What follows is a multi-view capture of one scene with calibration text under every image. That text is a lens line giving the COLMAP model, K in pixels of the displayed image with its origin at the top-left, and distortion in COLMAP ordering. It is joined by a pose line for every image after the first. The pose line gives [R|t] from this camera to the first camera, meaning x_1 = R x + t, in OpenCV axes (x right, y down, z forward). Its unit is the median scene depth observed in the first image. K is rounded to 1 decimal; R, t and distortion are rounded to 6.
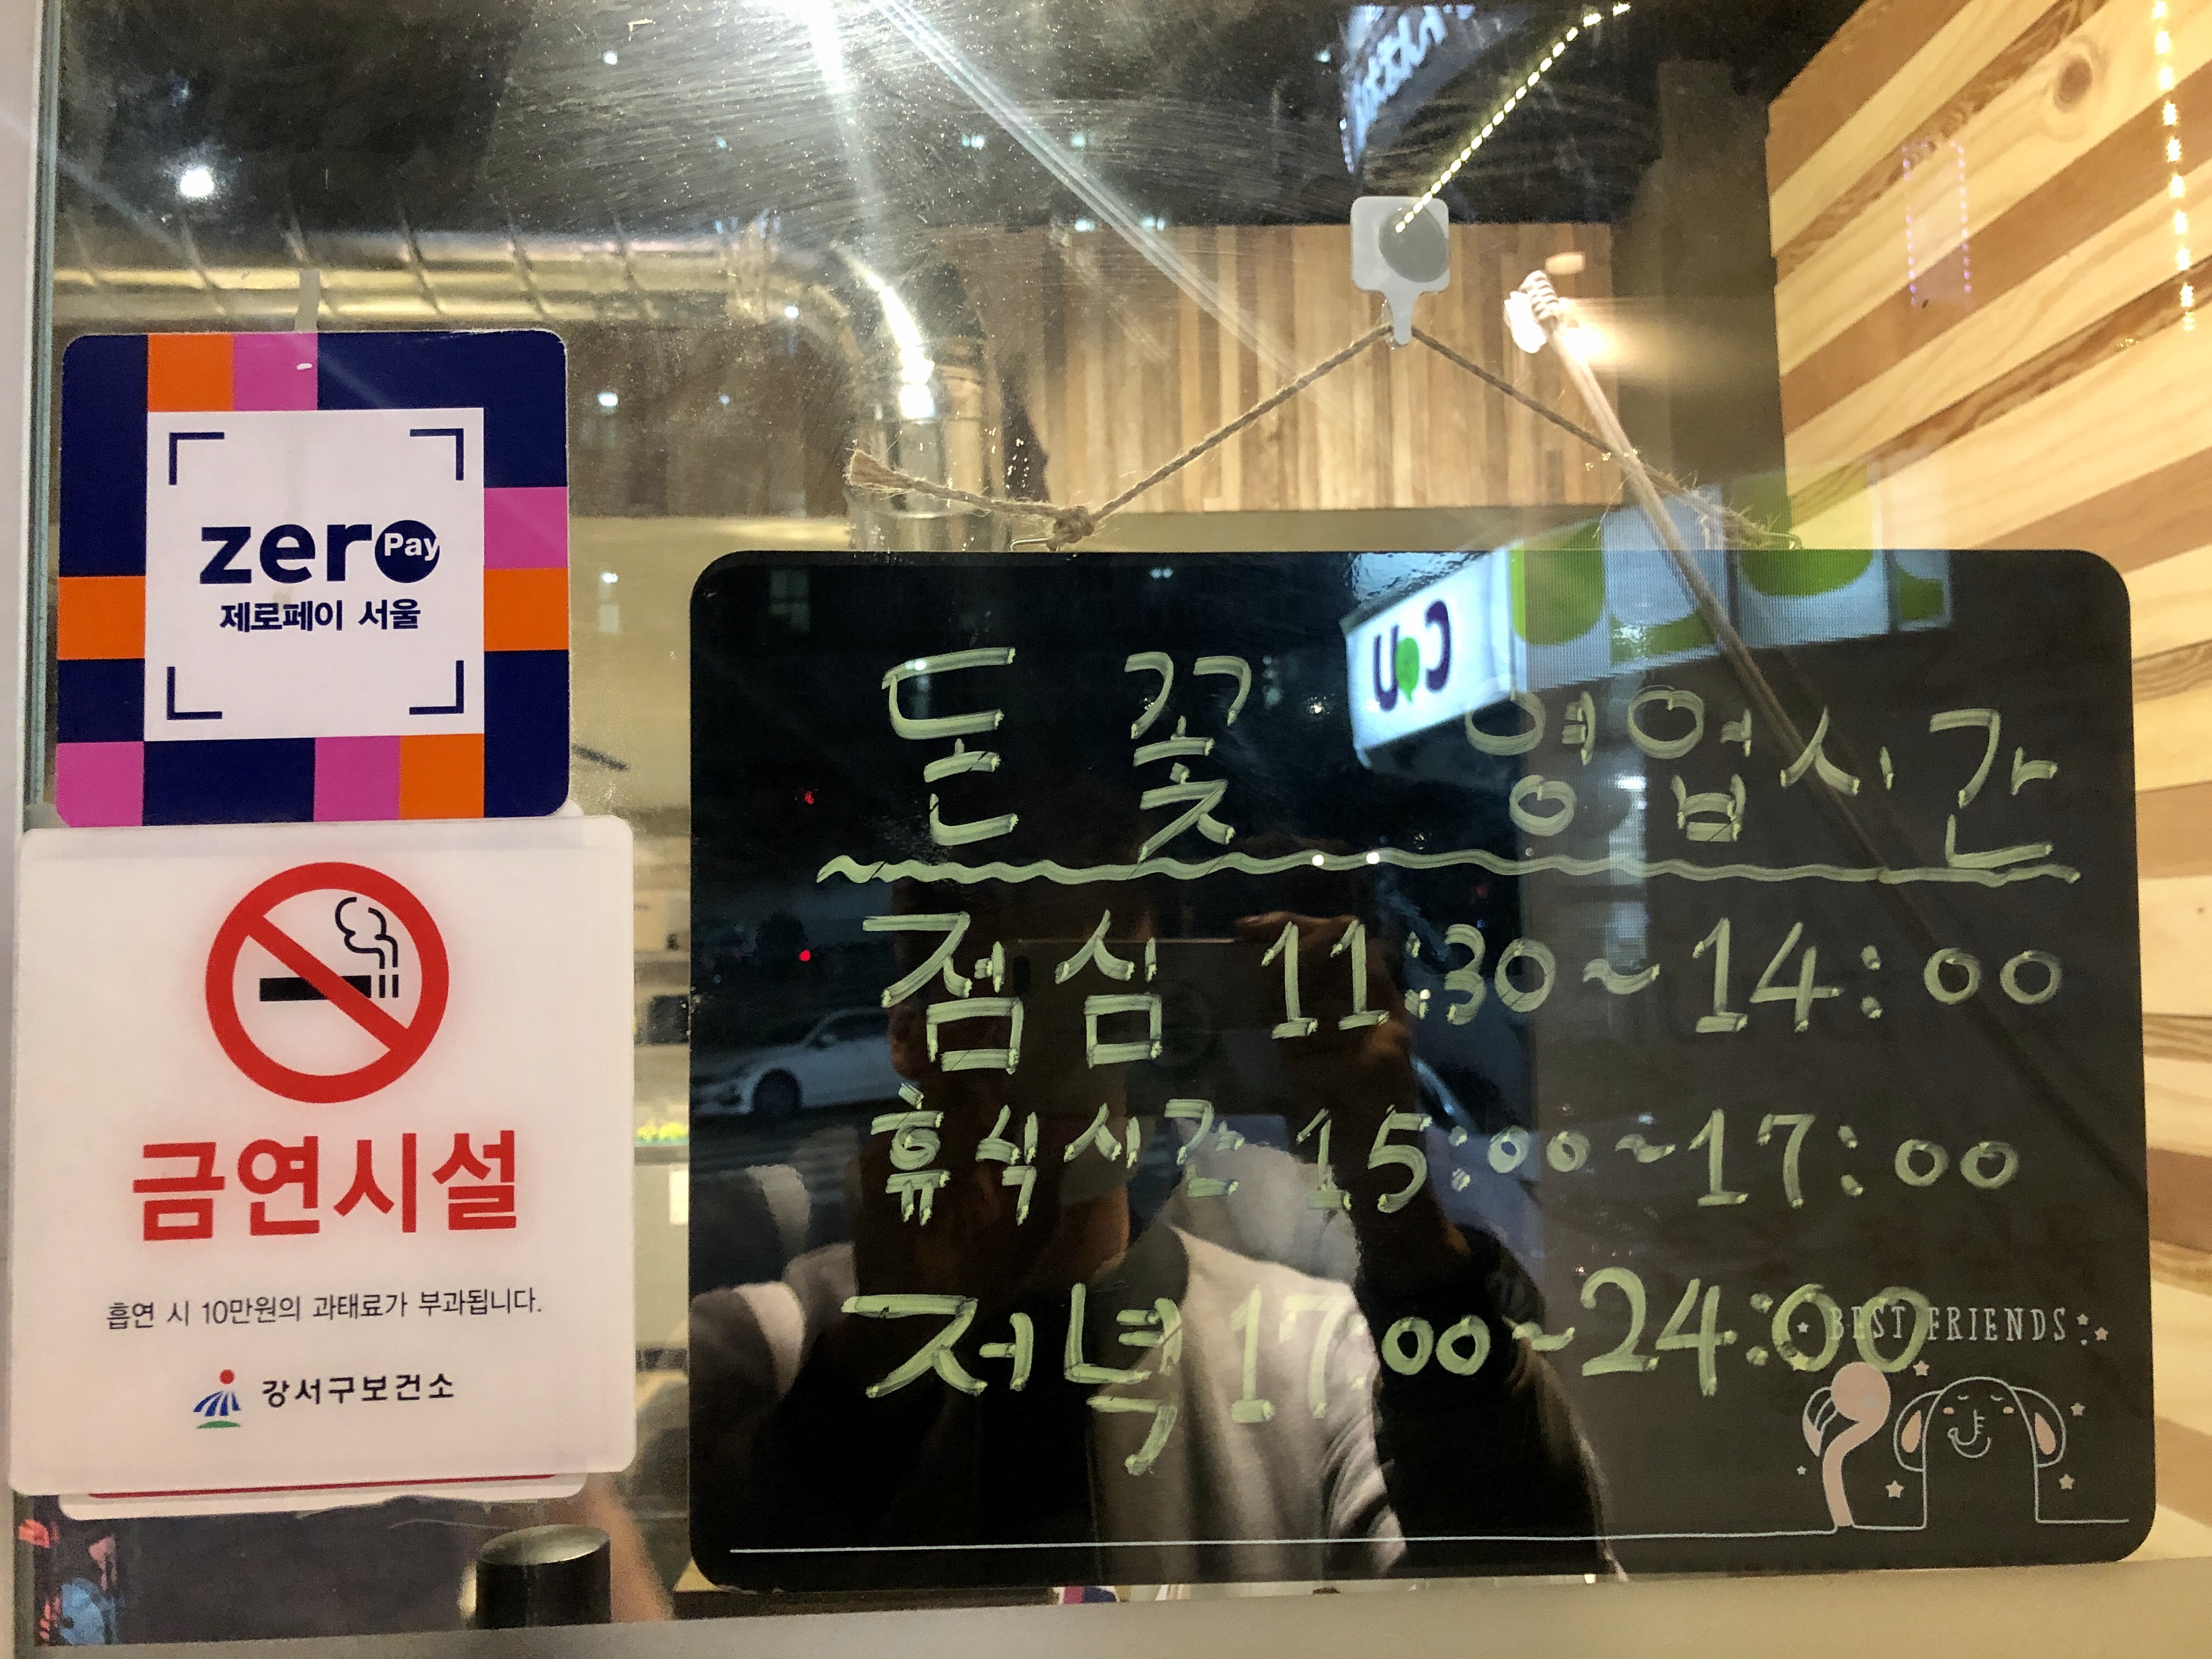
lens RADIAL K [[1853.4, 0, 1099.8], [0, 1853.4, 834.9], [0, 0, 1]] dist [0.022248, 0.024946]
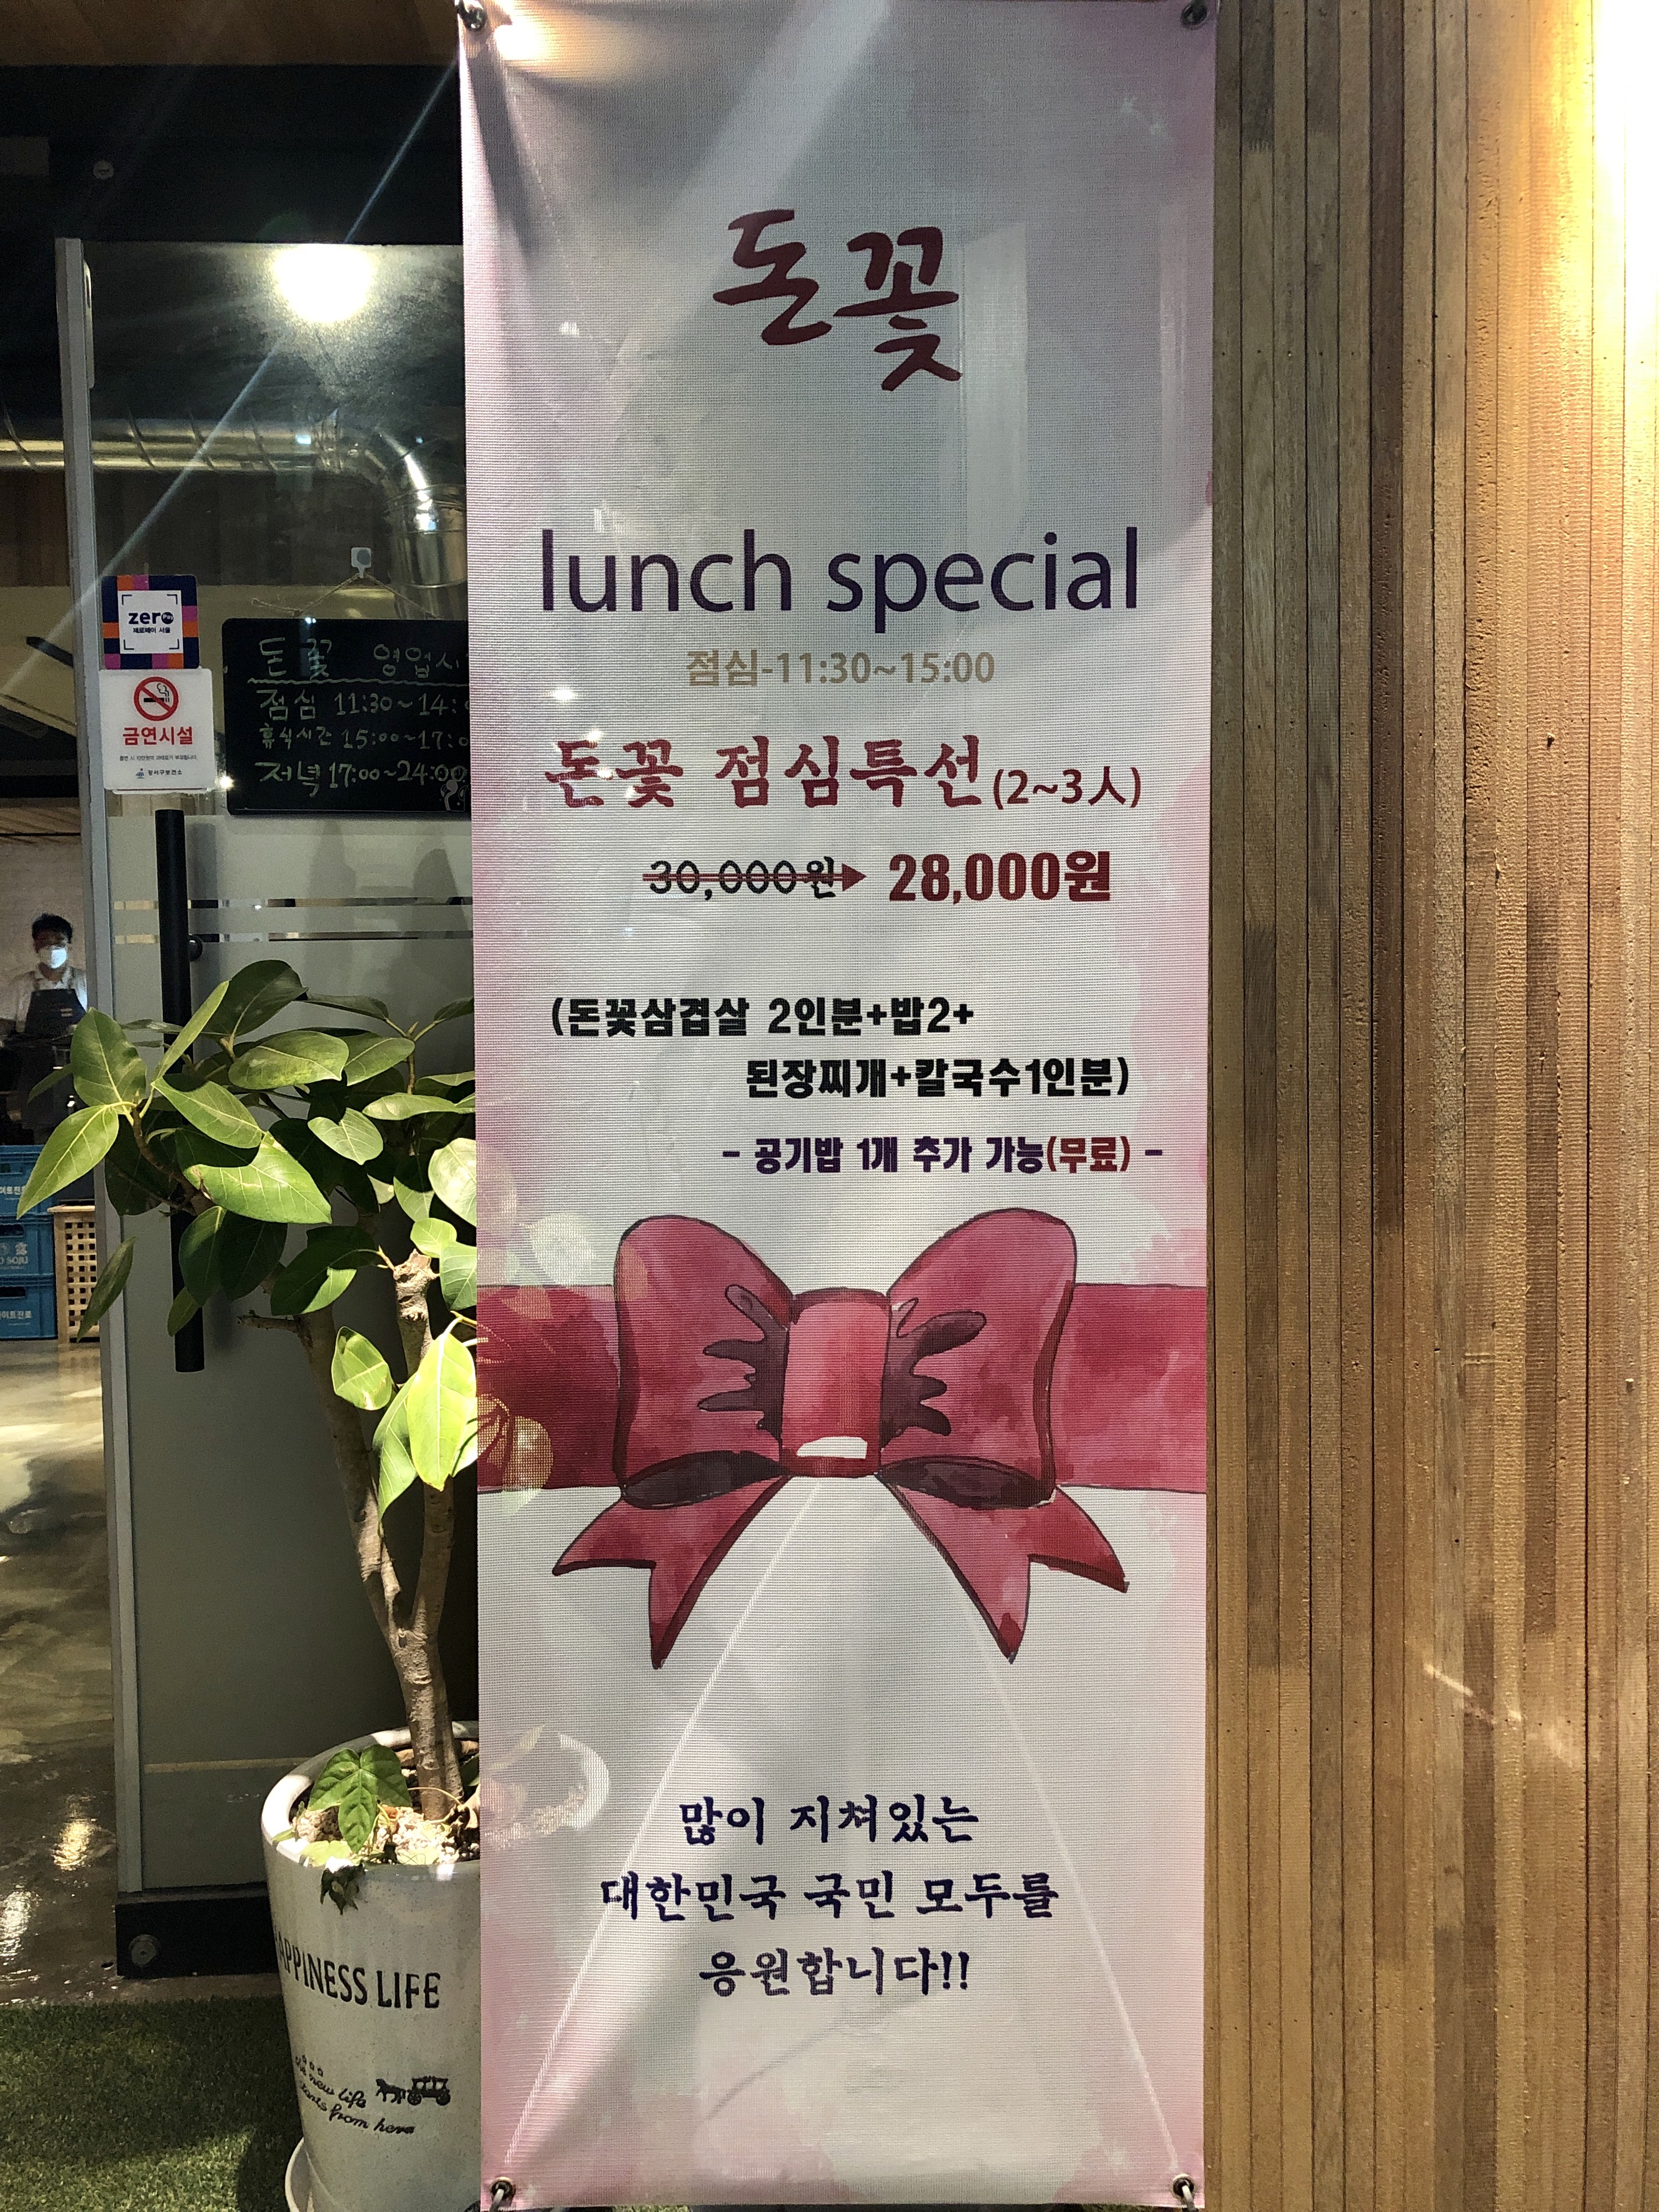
lens RADIAL K [[1853.4, 0, 818.0], [0, 1853.4, 1096.2], [0, 0, 1]] dist [0.022248, 0.024946]
pose [[0.999978, 0.005518, 0.003634, 1.457684], [-0.005889, 0.993732, 0.111632, 0.592738], [-0.002995, -0.111651, 0.993743, -4.395234]]
